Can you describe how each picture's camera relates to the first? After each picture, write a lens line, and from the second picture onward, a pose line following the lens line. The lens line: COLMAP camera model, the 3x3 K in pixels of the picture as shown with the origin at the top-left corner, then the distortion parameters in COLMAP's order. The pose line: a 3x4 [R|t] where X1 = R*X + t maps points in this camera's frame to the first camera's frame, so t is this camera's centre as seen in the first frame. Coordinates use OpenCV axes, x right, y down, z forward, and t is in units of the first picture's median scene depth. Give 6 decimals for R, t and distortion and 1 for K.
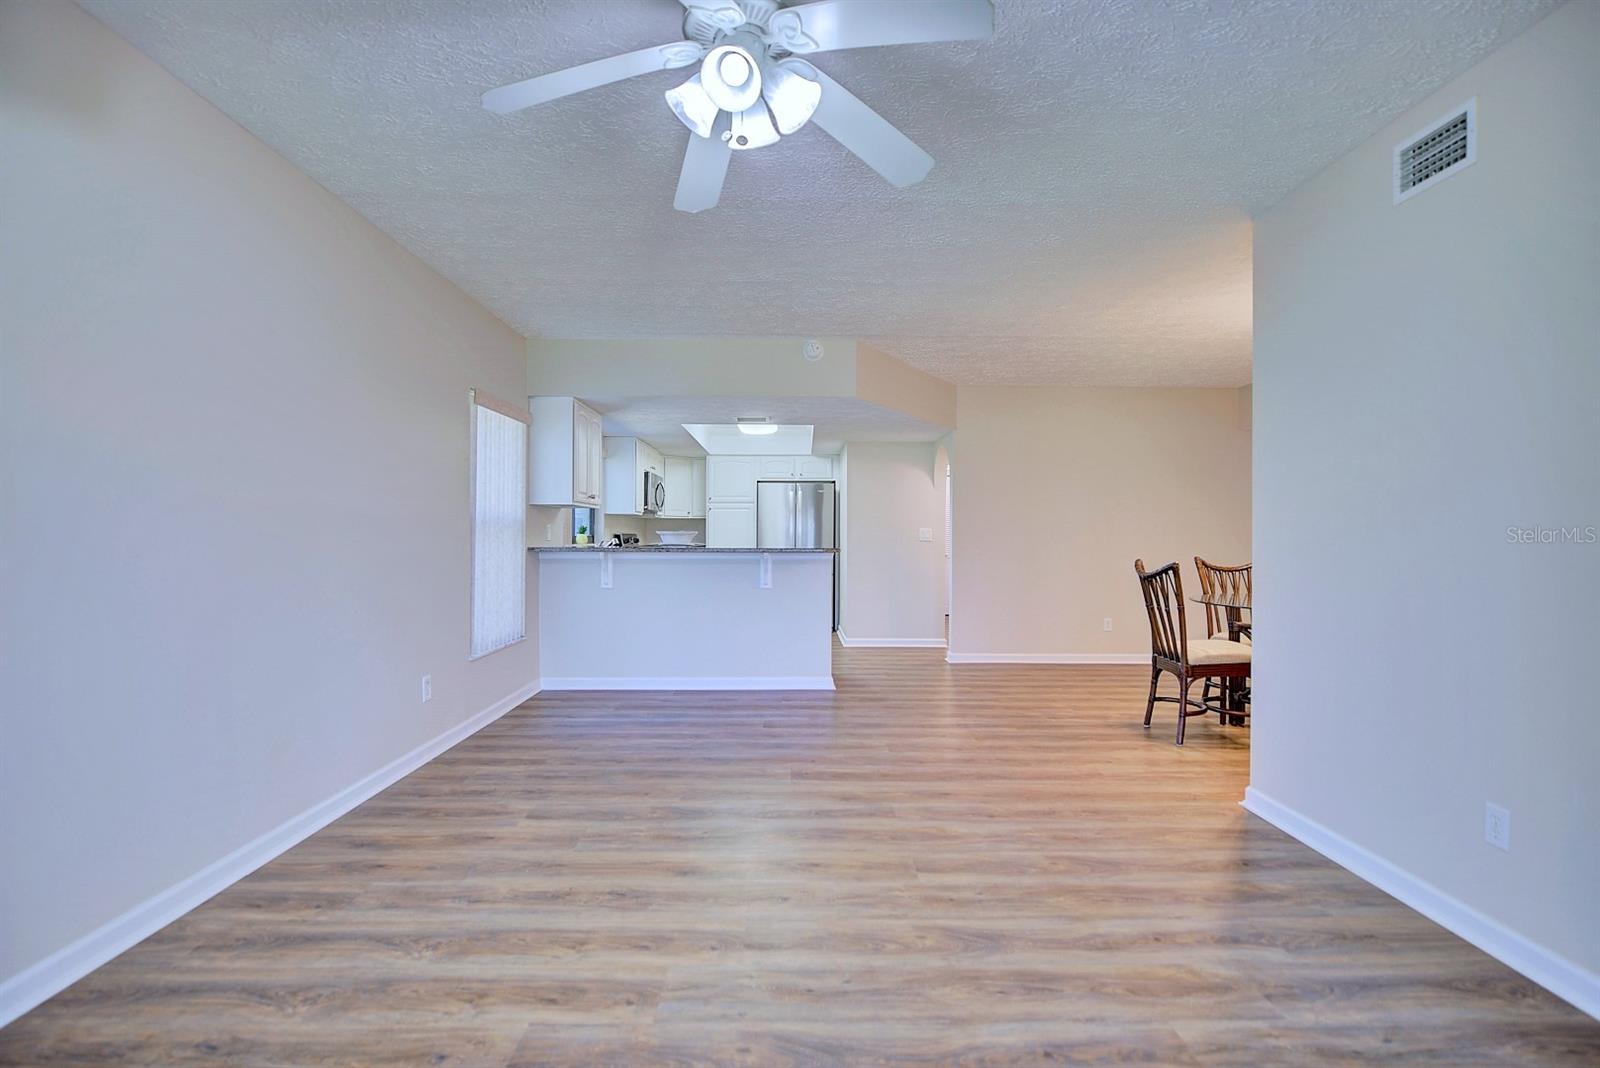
lens RADIAL K [[748.2, 0, 804.9], [0, 748.2, 535.3], [0, 0, 1]] dist [0.000731, -0.000348]
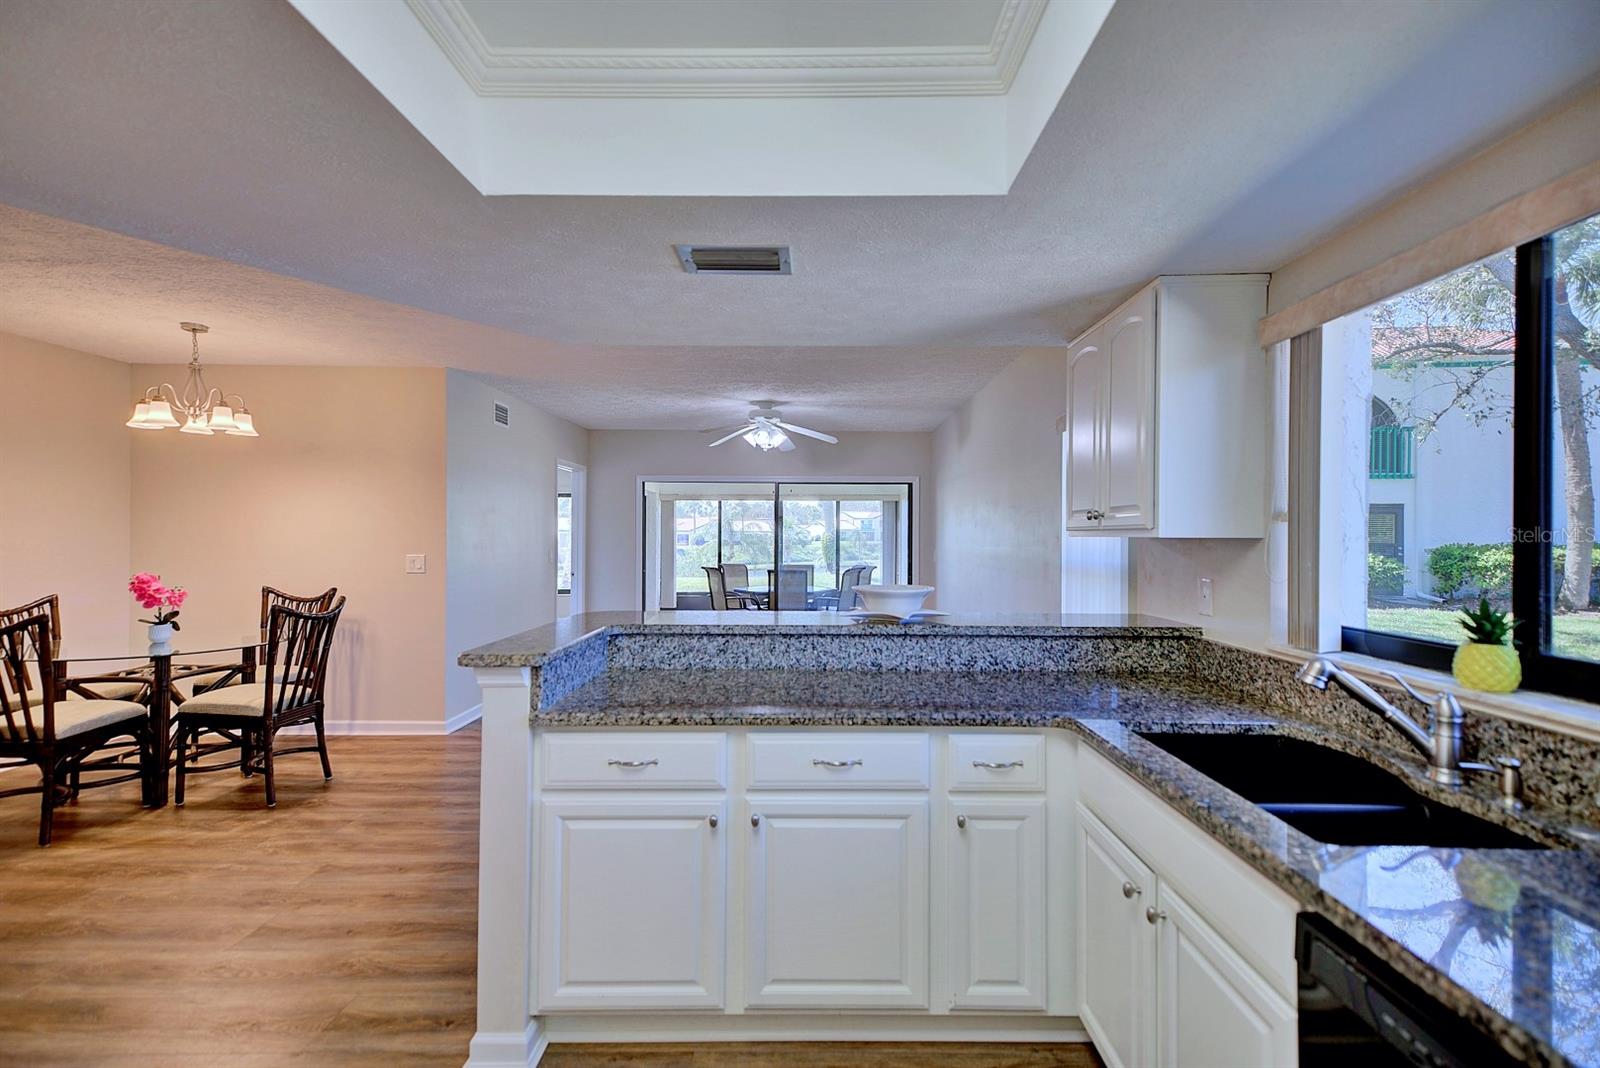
lens RADIAL K [[736.9, 0, 811.5], [0, 736.9, 537.0], [0, 0, 1]] dist [0.040723, -0.014063]
pose [[-0.999713, -0.009585, 0.021944, -0.212177], [-0.009554, 0.999953, 0.001524, -0.066441], [-0.021957, 0.001314, -0.999758, 2.485293]]
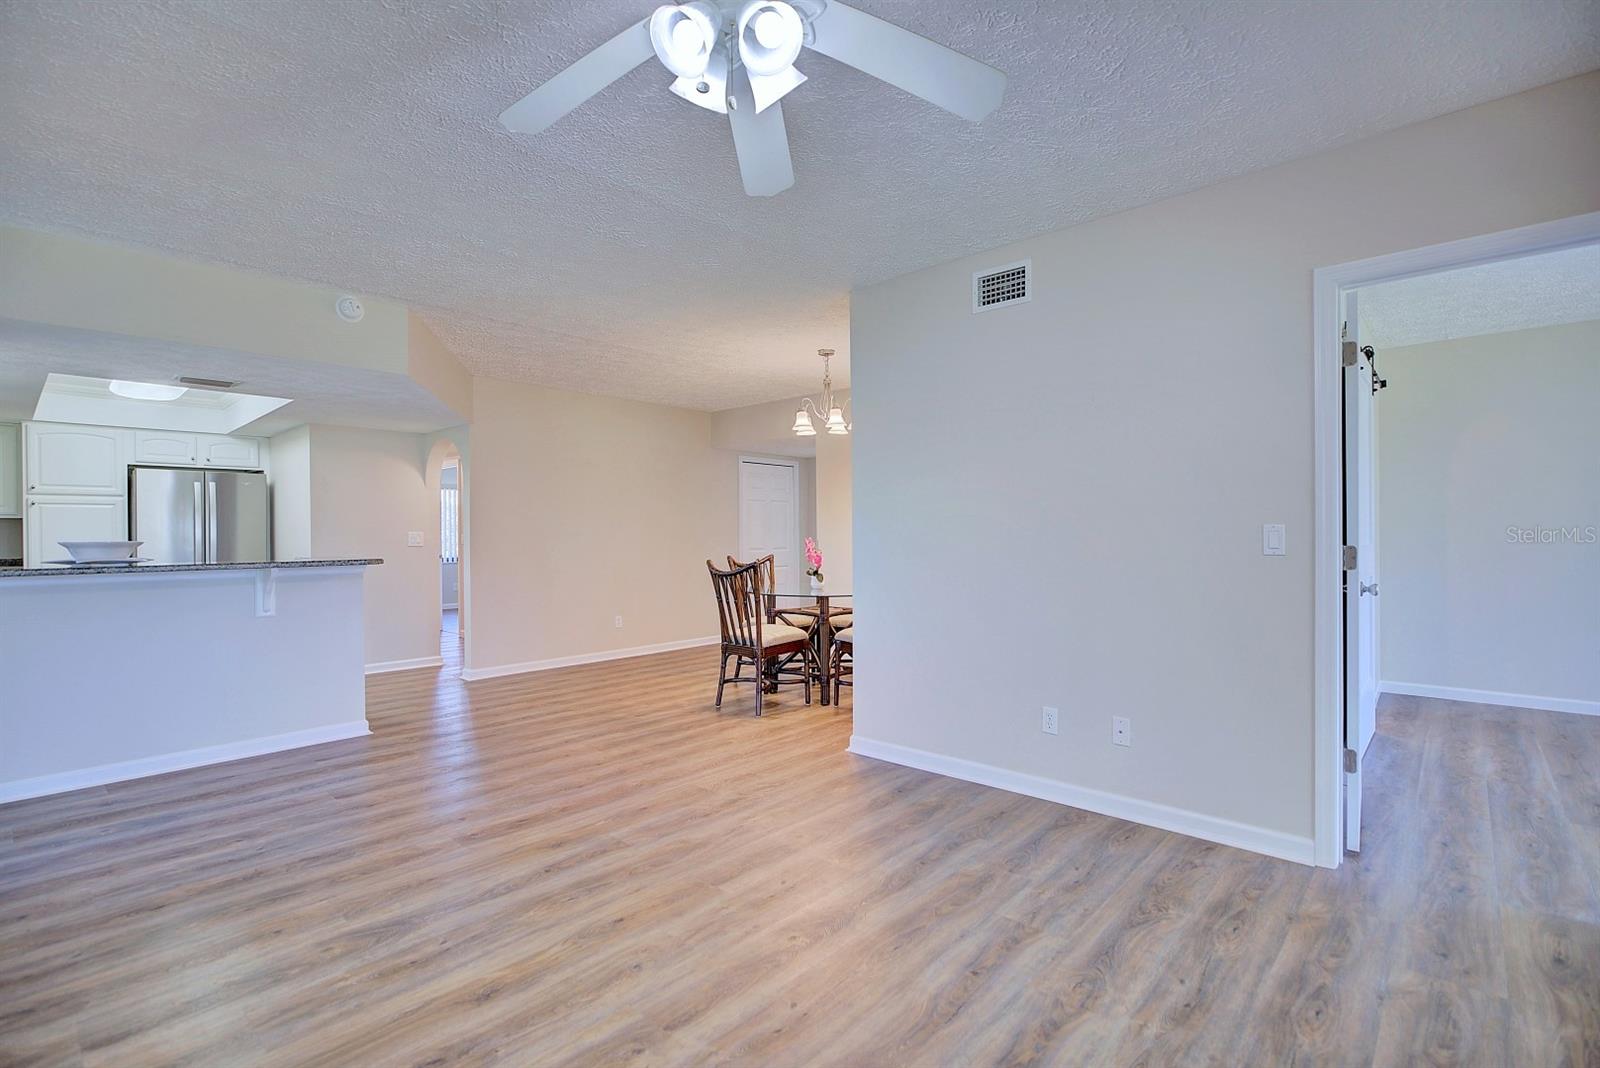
lens RADIAL K [[737.6, 0, 800.6], [0, 737.6, 538.6], [0, 0, 1]] dist [-0.000122, -0.000510]
pose [[0.683981, -0.014705, 0.729351, -0.370005], [0.009923, 0.999892, 0.010854, -0.014972], [-0.729432, -0.000187, 0.684053, 0.194229]]
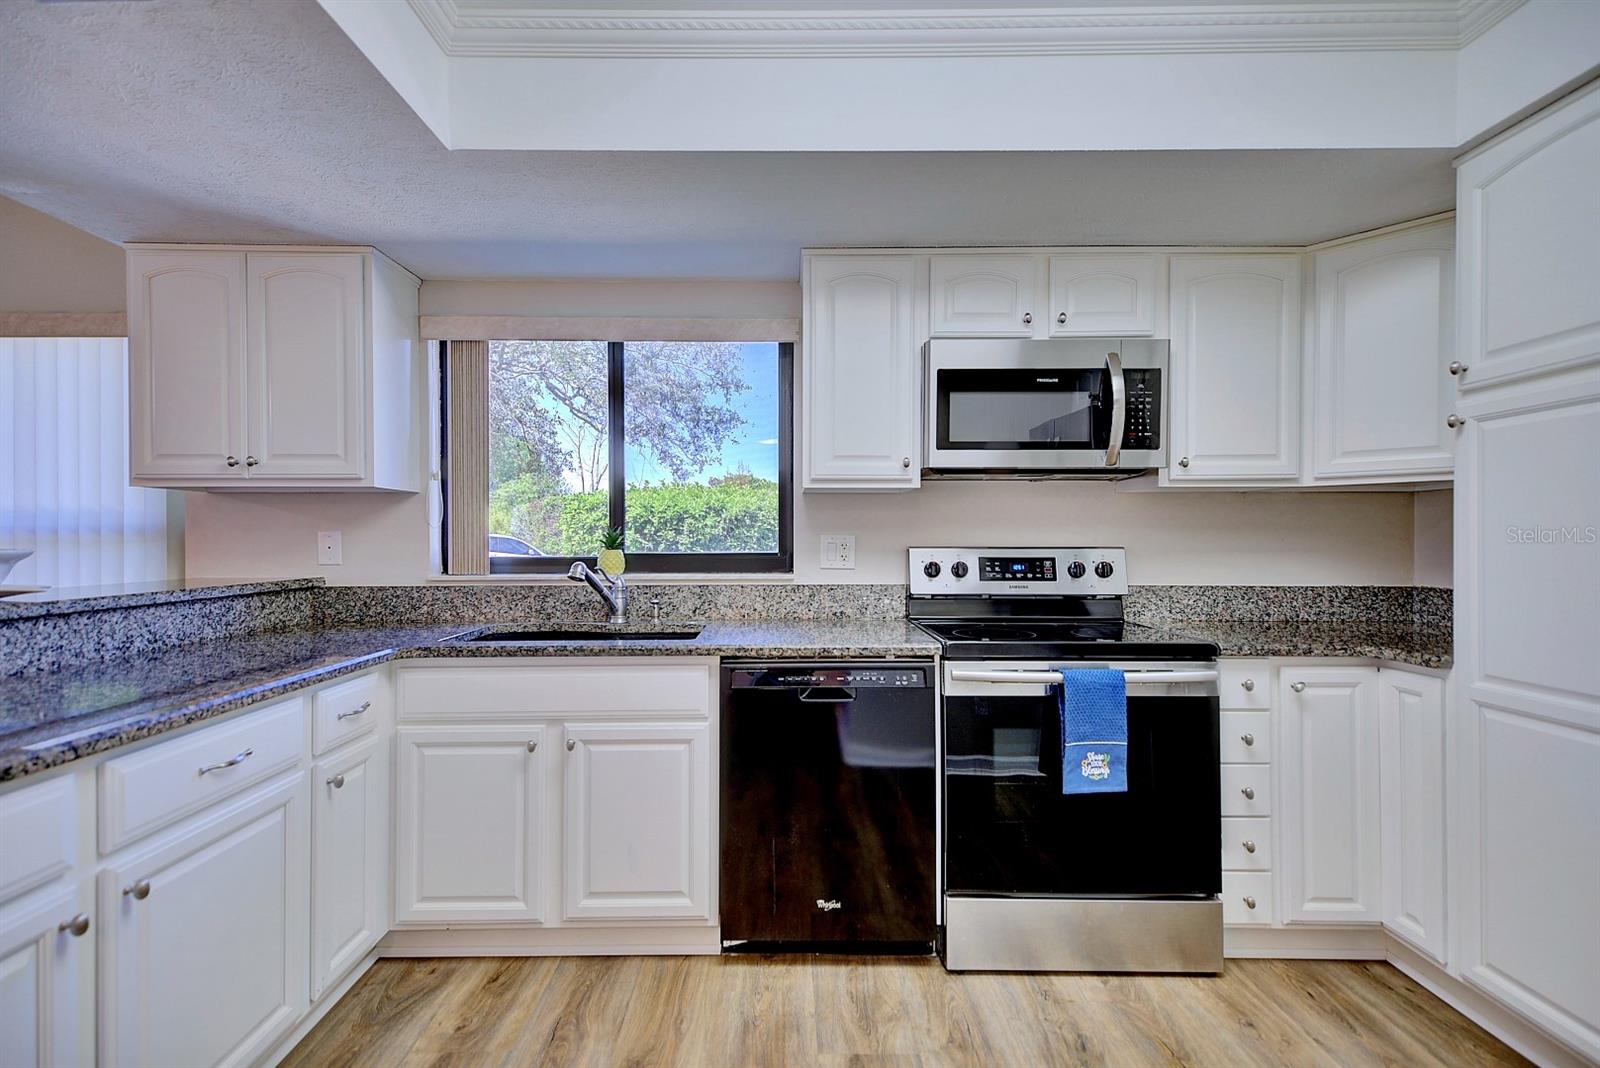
lens RADIAL K [[742.0, 0, 789.8], [0, 742.0, 538.2], [0, 0, 1]] dist [0.048965, -0.019915]
pose [[-0.016168, -0.002859, -0.999865, 0.216317], [0.001802, 0.999994, -0.002888, -0.015337], [0.999868, -0.001848, -0.016163, 2.234321]]
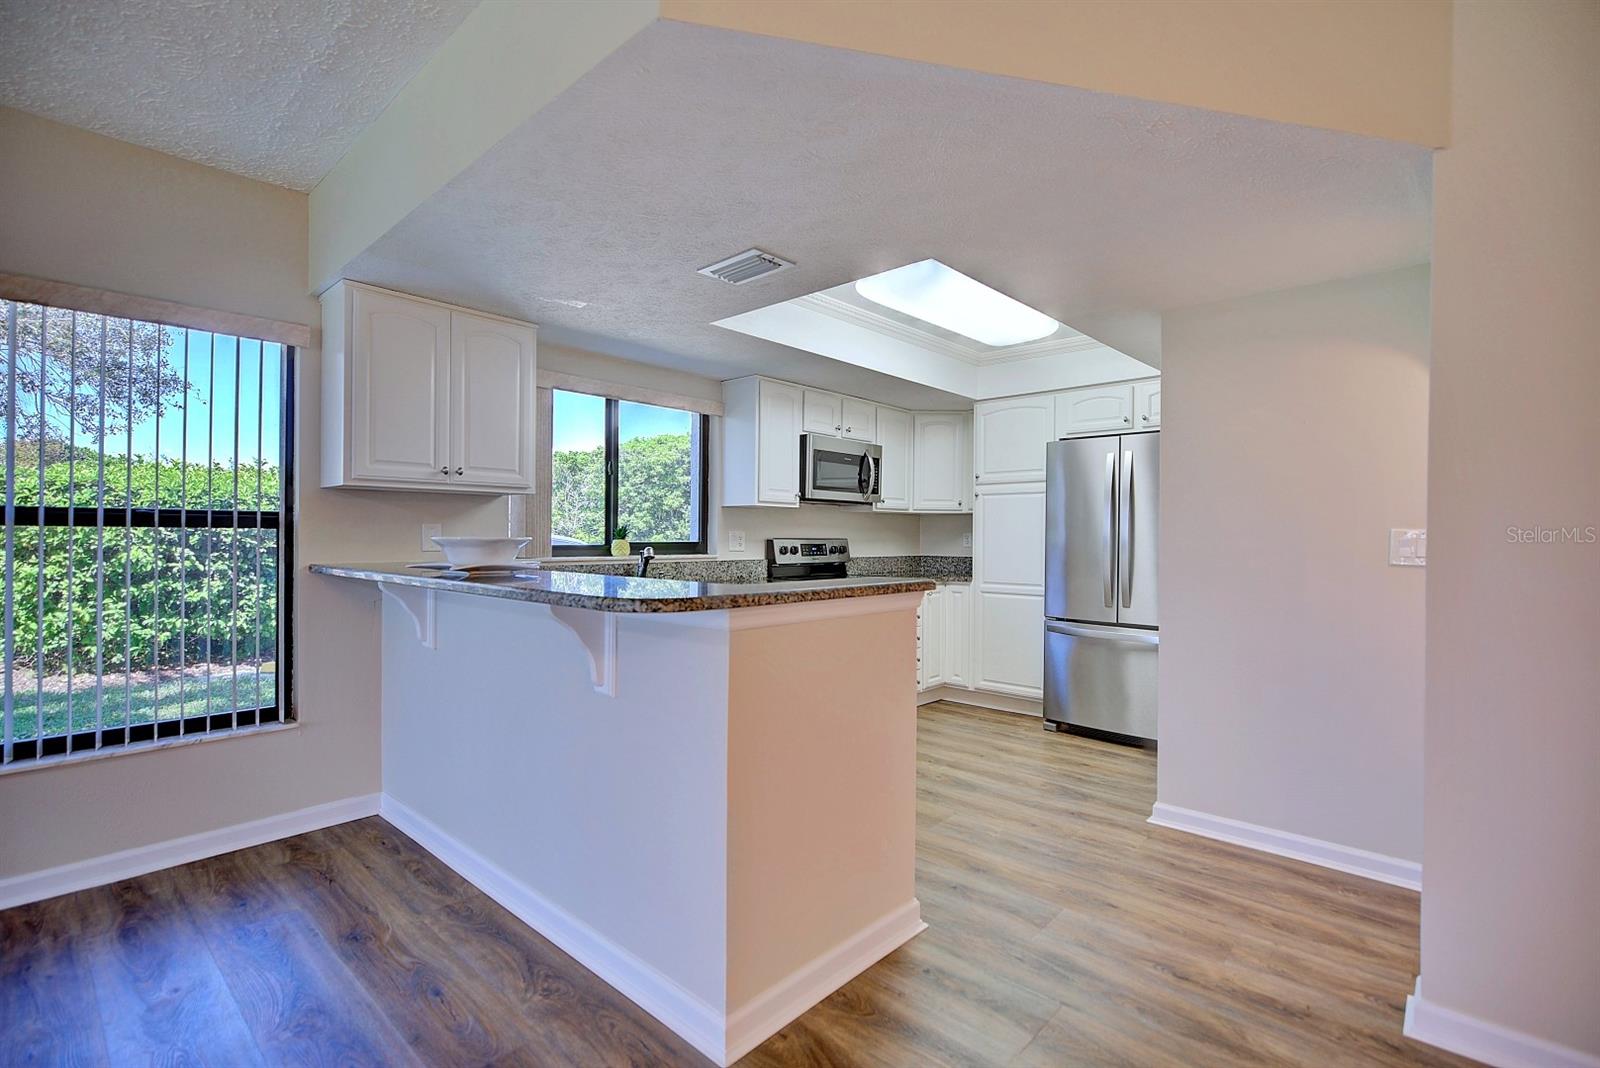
lens RADIAL K [[737.7, 0, 797.2], [0, 737.7, 525.5], [0, 0, 1]] dist [0.002127, 0.000073]
pose [[0.722040, -0.004793, -0.691835, 0.449621], [-0.005940, 0.999896, -0.013127, -0.014154], [0.691826, 0.013588, 0.721936, 1.339994]]
